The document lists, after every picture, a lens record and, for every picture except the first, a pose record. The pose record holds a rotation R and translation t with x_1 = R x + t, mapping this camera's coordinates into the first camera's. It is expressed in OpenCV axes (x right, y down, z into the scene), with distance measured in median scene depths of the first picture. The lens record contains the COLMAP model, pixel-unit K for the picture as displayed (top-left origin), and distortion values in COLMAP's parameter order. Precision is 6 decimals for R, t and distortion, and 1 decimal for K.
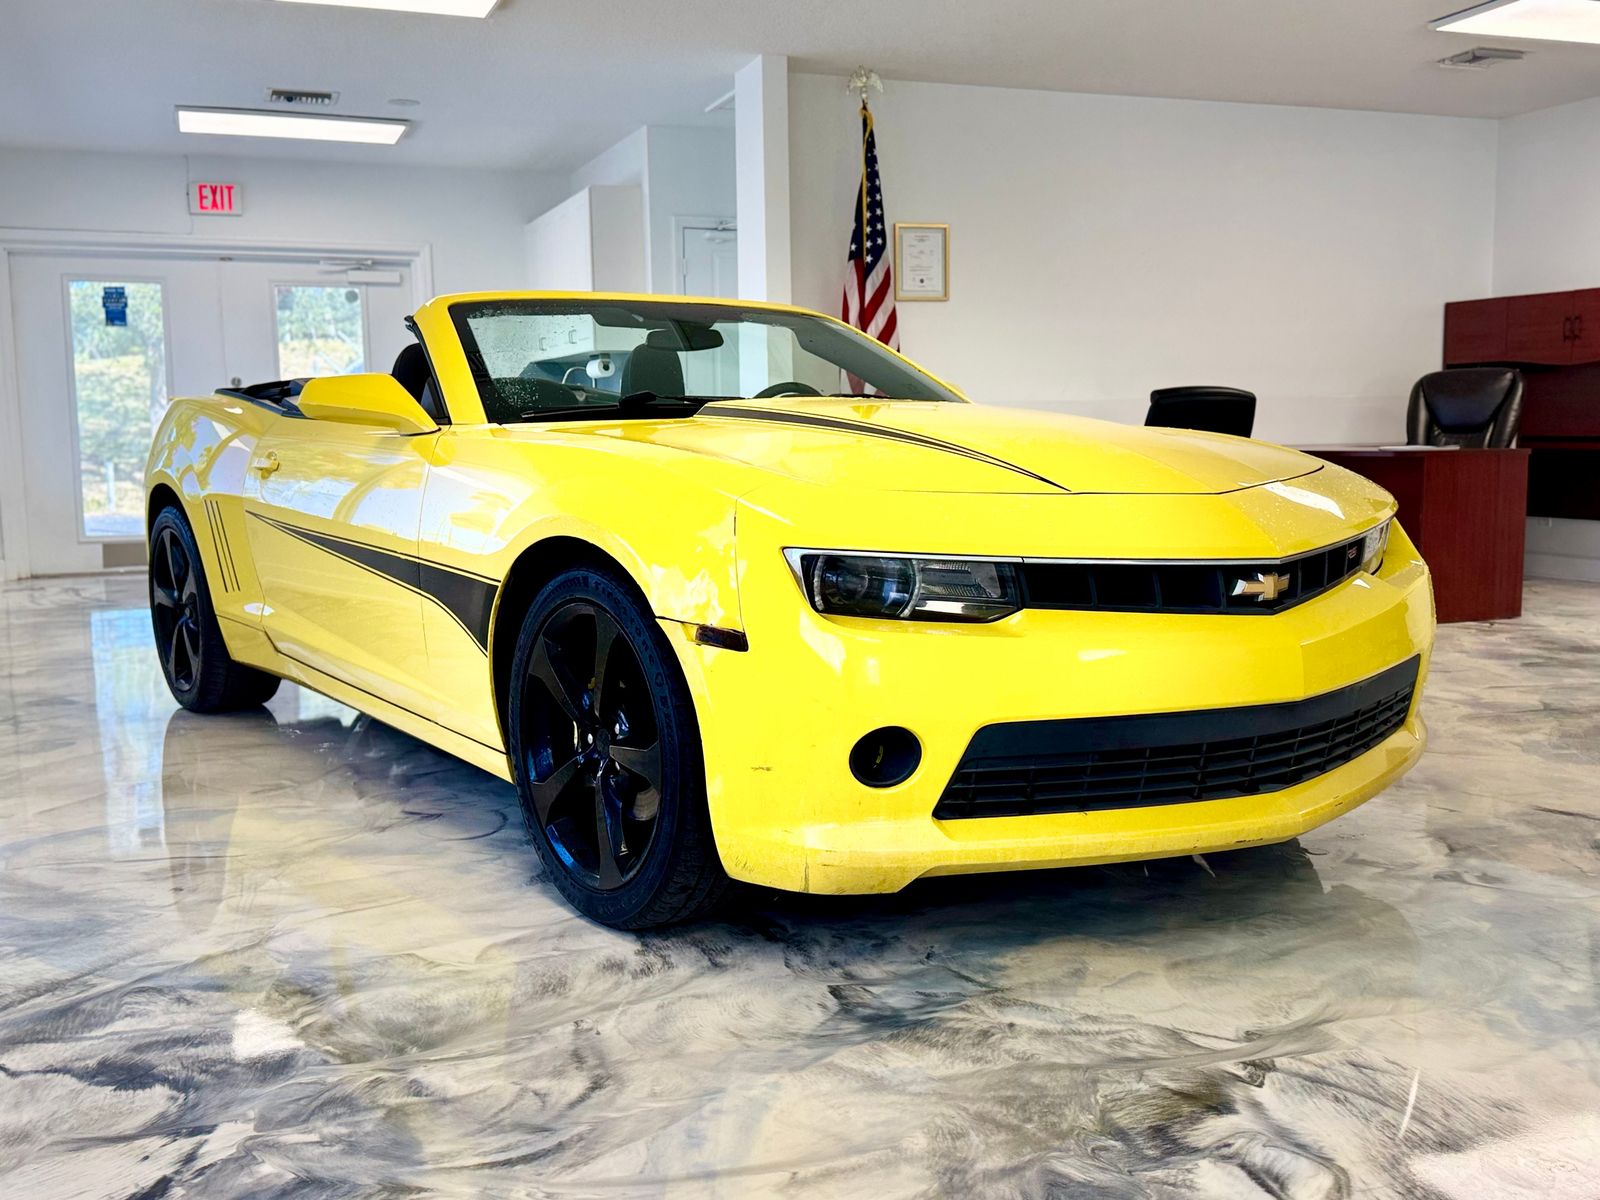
lens RADIAL K [[1527.6, 0, 797.7], [0, 1527.6, 568.2], [0, 0, 1]] dist [0.168552, -0.329638]
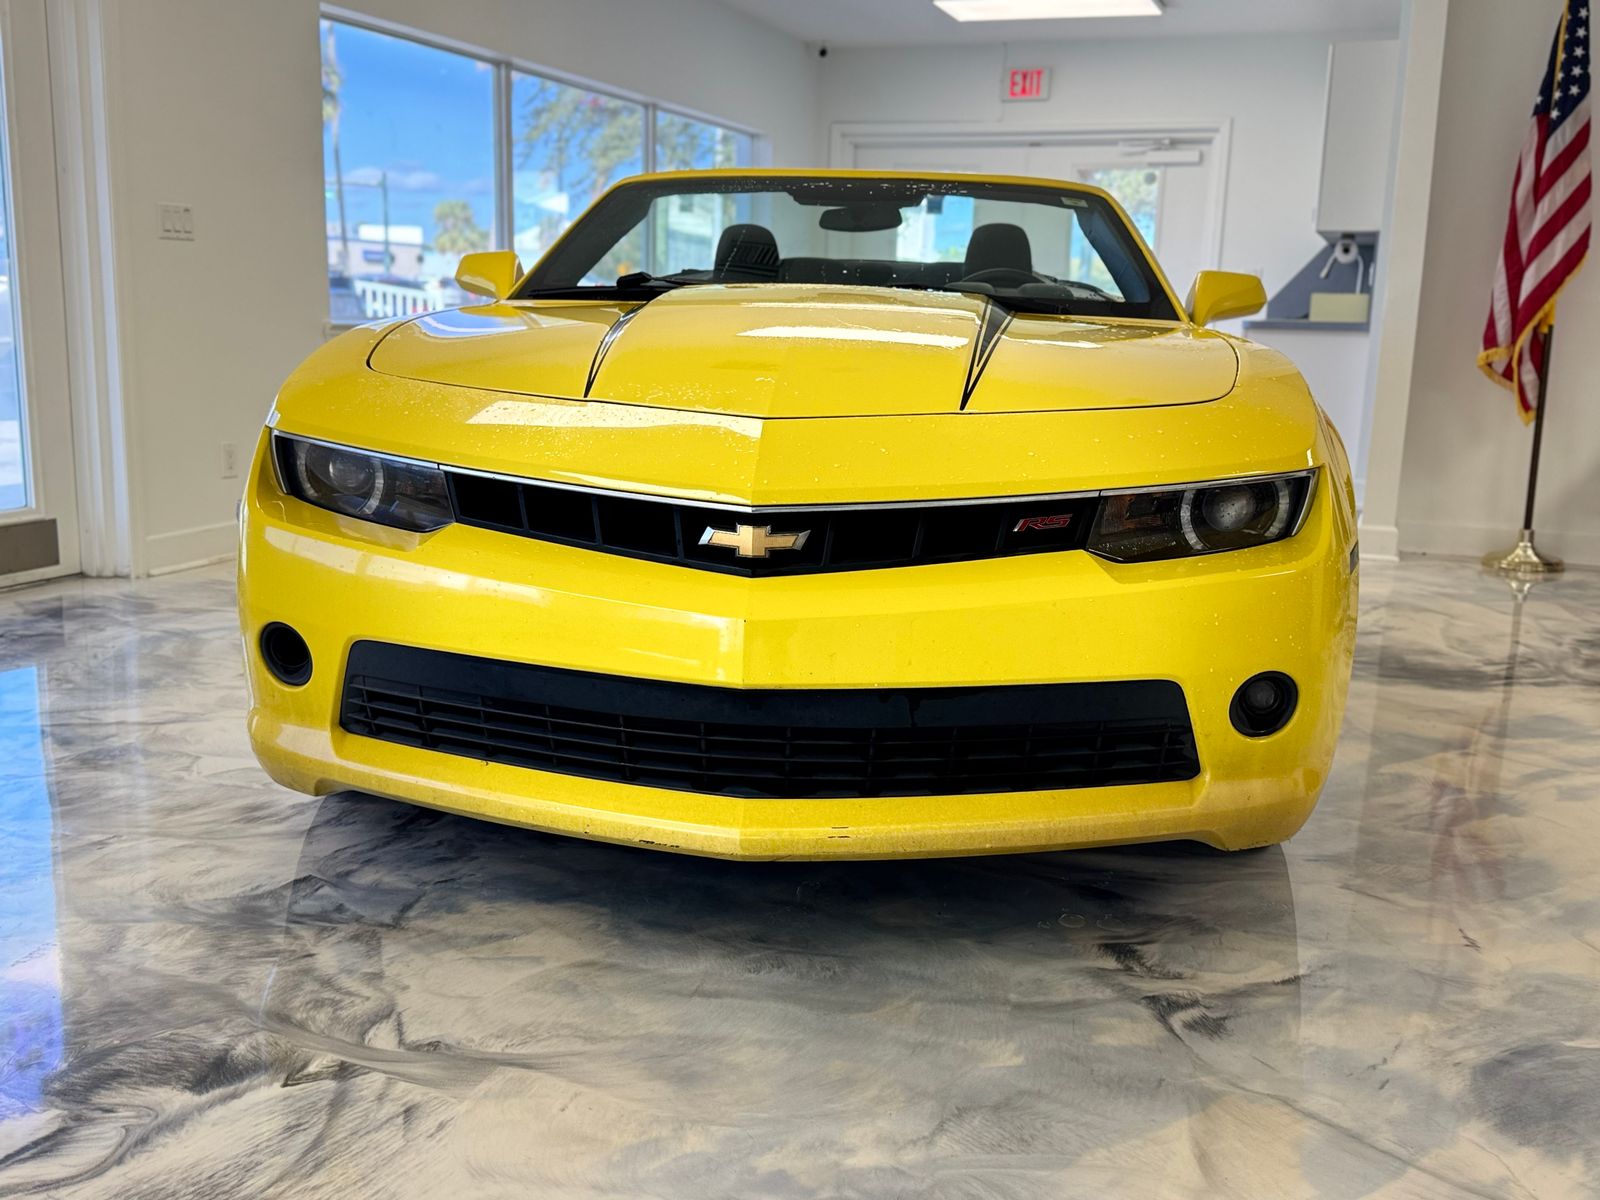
lens RADIAL K [[1537.0, 0, 805.2], [0, 1537.0, 592.3], [0, 0, 1]] dist [0.133055, -0.254487]
pose [[0.750904, 0.157121, -0.641449, 0.841346], [-0.102549, 0.987246, 0.121775, -0.060768], [0.652401, -0.025662, 0.757439, 0.439281]]
